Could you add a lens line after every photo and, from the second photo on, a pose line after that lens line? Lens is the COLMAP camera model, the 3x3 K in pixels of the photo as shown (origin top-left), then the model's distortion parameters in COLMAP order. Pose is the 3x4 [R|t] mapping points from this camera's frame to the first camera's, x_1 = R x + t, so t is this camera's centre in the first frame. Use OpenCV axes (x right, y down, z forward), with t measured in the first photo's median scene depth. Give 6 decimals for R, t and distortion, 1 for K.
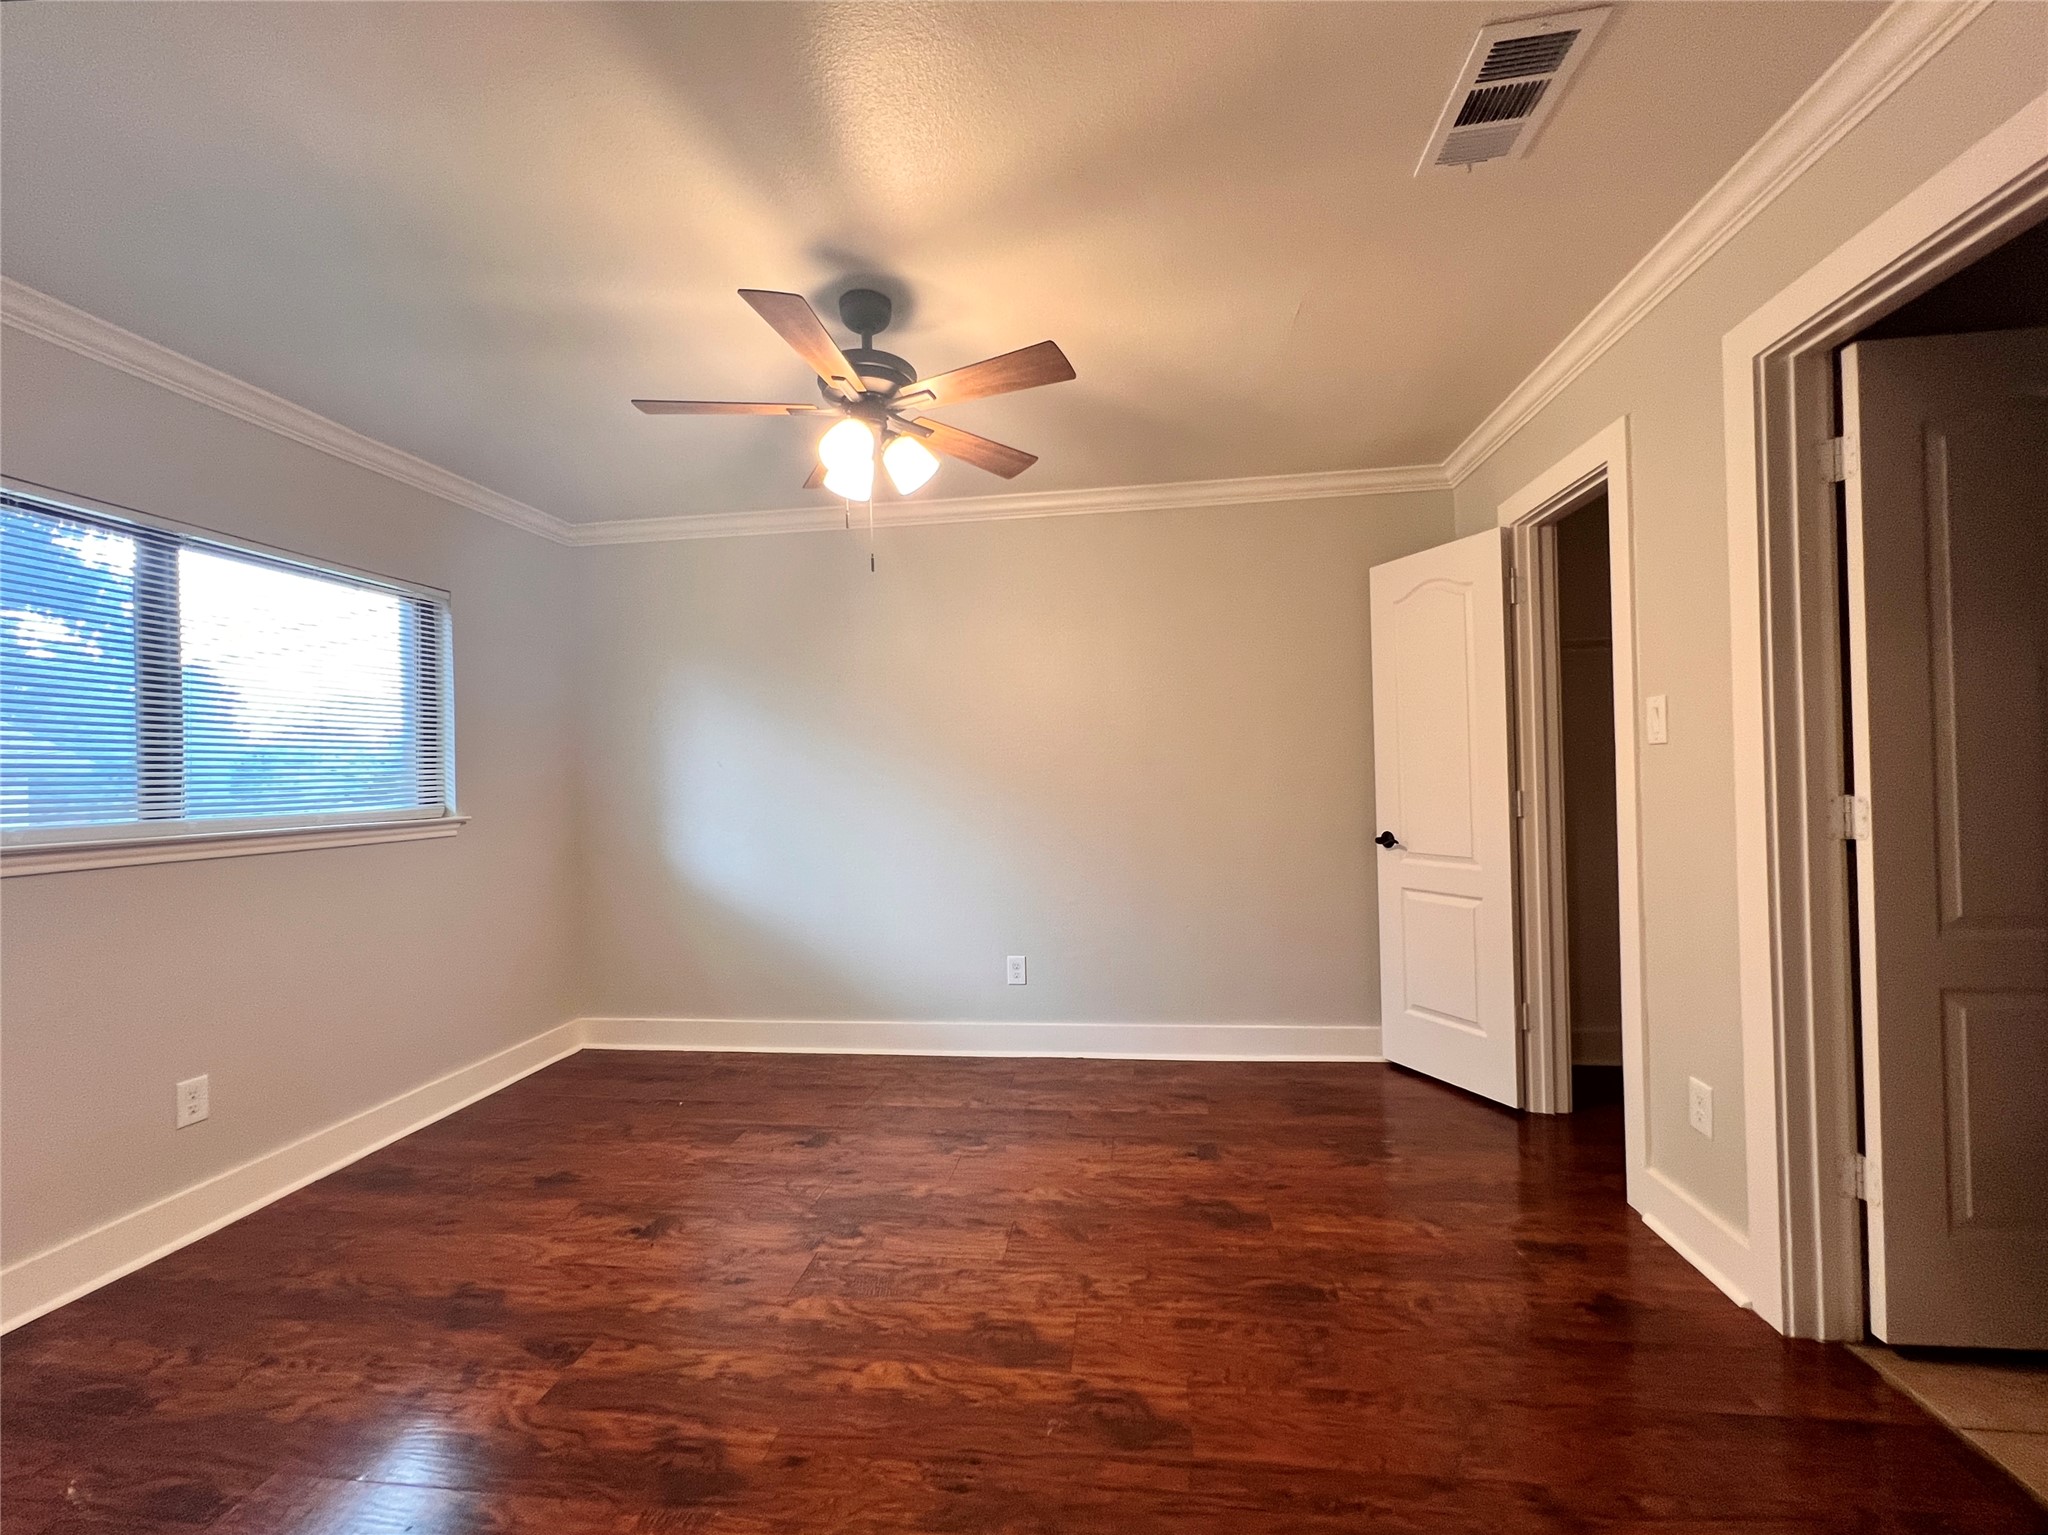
lens RADIAL K [[845.1, 0, 1024.0], [0, 845.1, 767.5], [0, 0, 1]] dist [-0.000802, 0.000034]
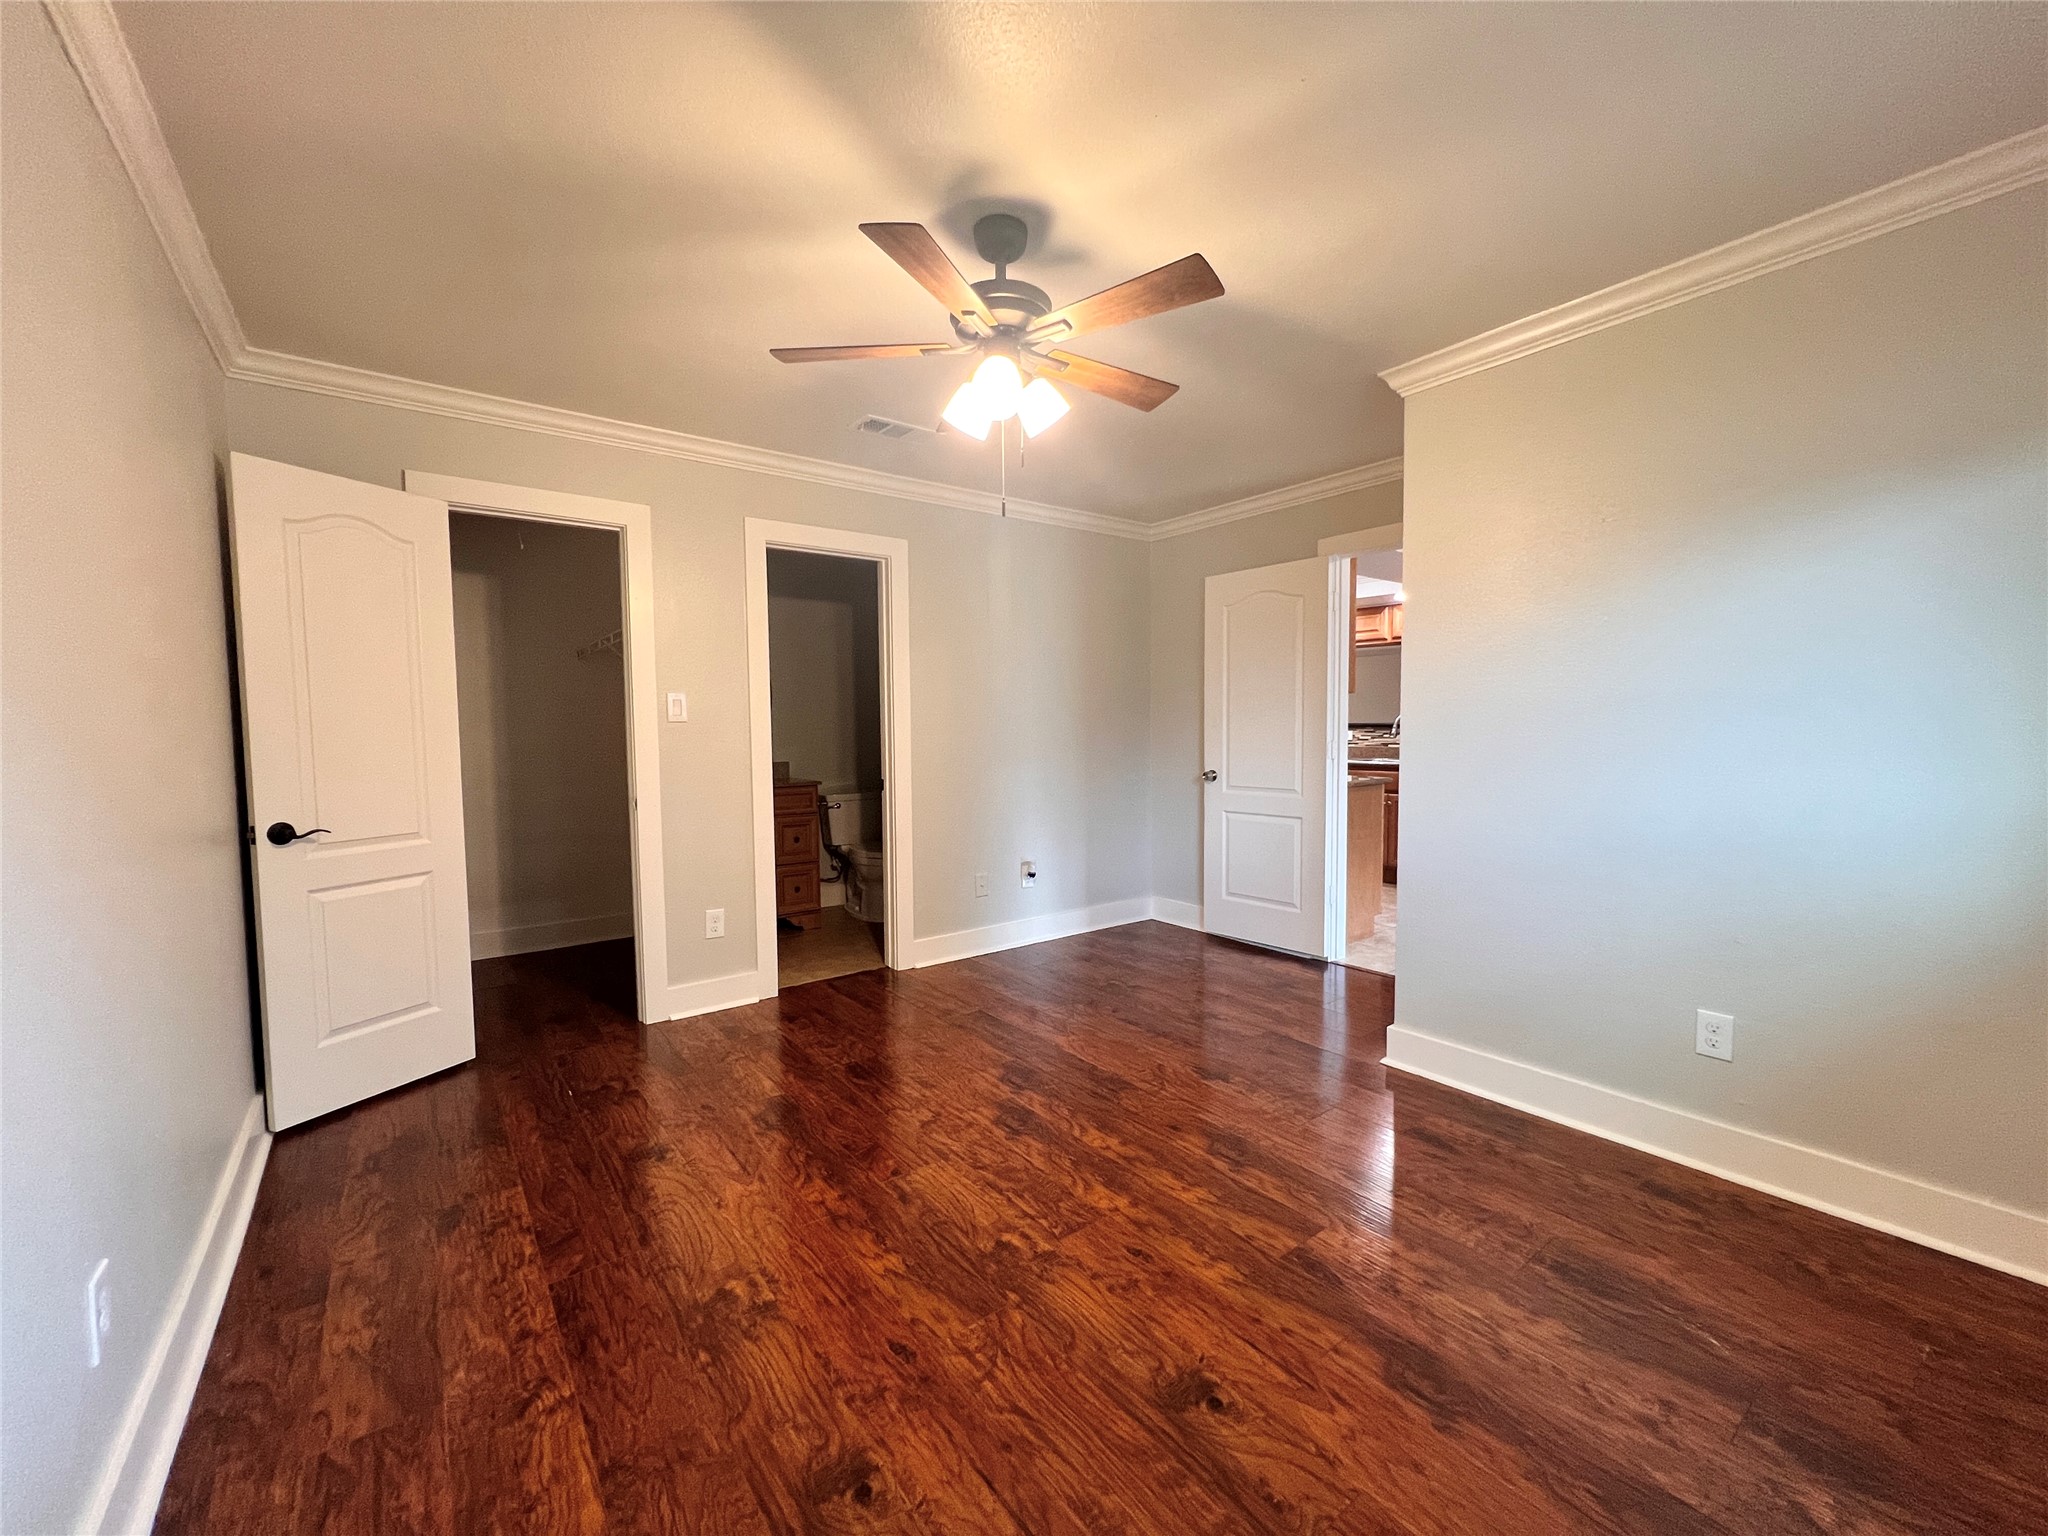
lens RADIAL K [[845.1, 0, 1024.0], [0, 845.1, 768.0], [0, 0, 1]] dist [-0.000802, 0.000034]
pose [[-0.706821, -0.002331, 0.707389, -0.918706], [0.020064, 0.999526, 0.023342, 0.038282], [-0.707108, 0.030692, -0.706439, 1.744420]]
